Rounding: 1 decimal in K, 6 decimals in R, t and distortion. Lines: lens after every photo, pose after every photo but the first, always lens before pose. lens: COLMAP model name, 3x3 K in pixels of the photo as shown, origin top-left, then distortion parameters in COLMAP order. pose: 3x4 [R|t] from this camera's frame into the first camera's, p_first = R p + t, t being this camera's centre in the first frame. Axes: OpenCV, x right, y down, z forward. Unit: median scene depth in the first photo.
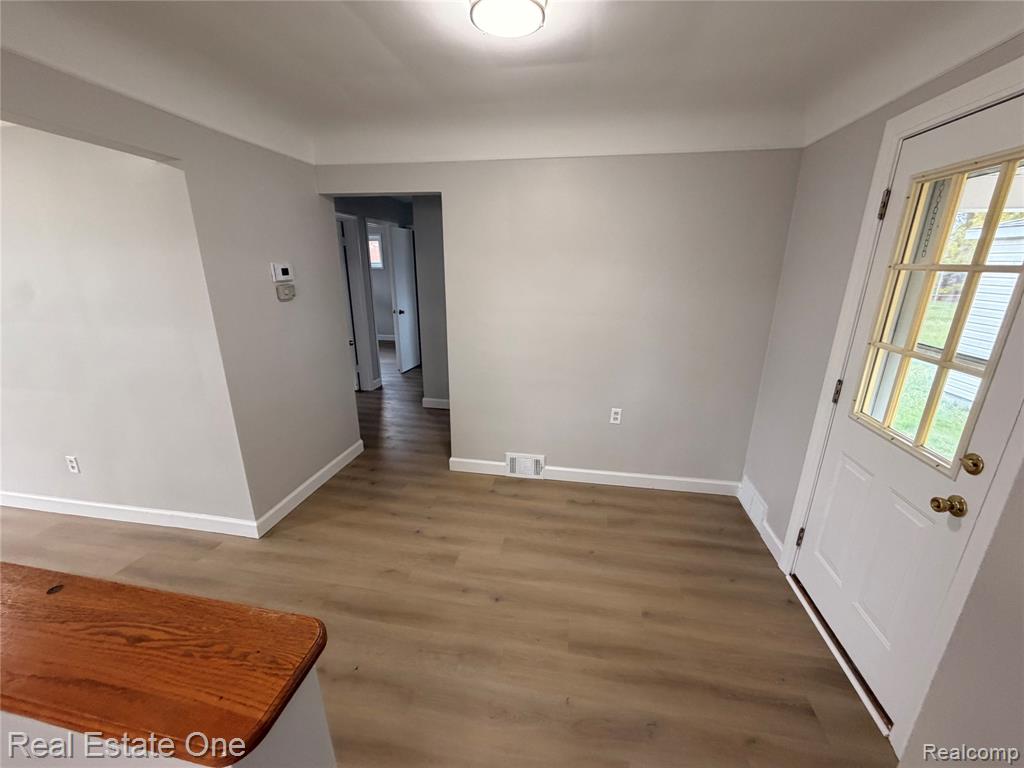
lens RADIAL K [[406.8, 0, 512.0], [0, 406.8, 384.0], [0, 0, 1]] dist [0.000637, 0.000077]
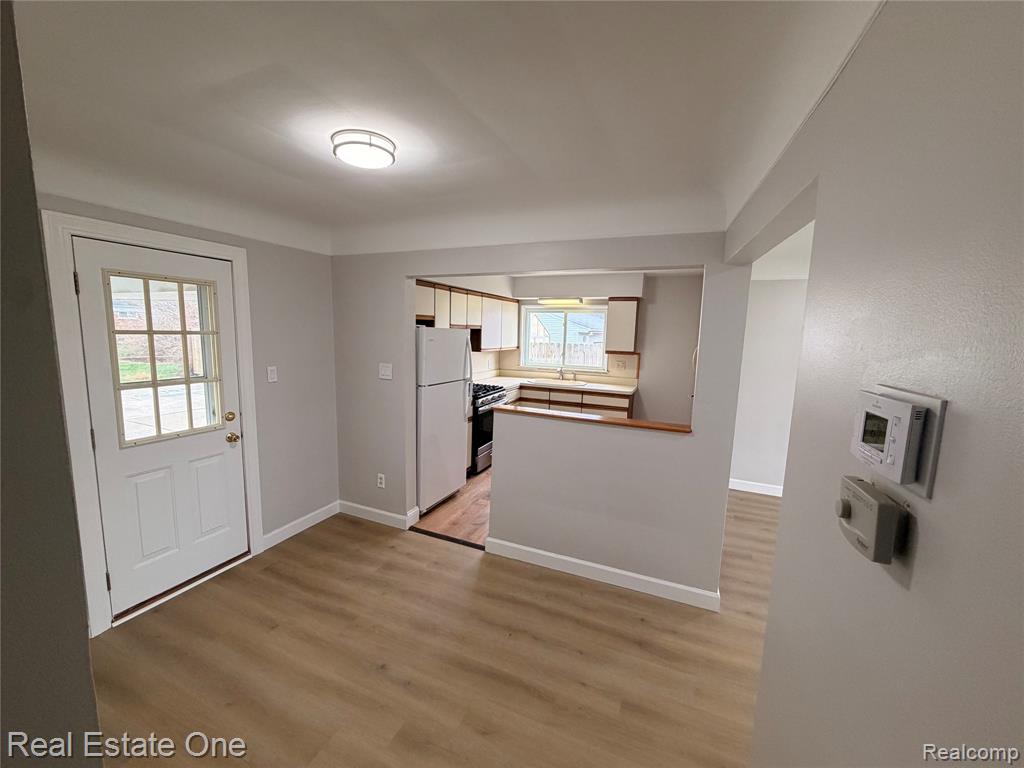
lens RADIAL K [[406.8, 0, 512.0], [0, 406.8, 384.0], [0, 0, 1]] dist [0.000637, 0.000077]
pose [[-0.973456, -0.062343, 0.220221, -0.600506], [0.032914, 0.914054, 0.404256, -0.569590], [-0.226497, 0.400773, -0.887739, 1.766682]]
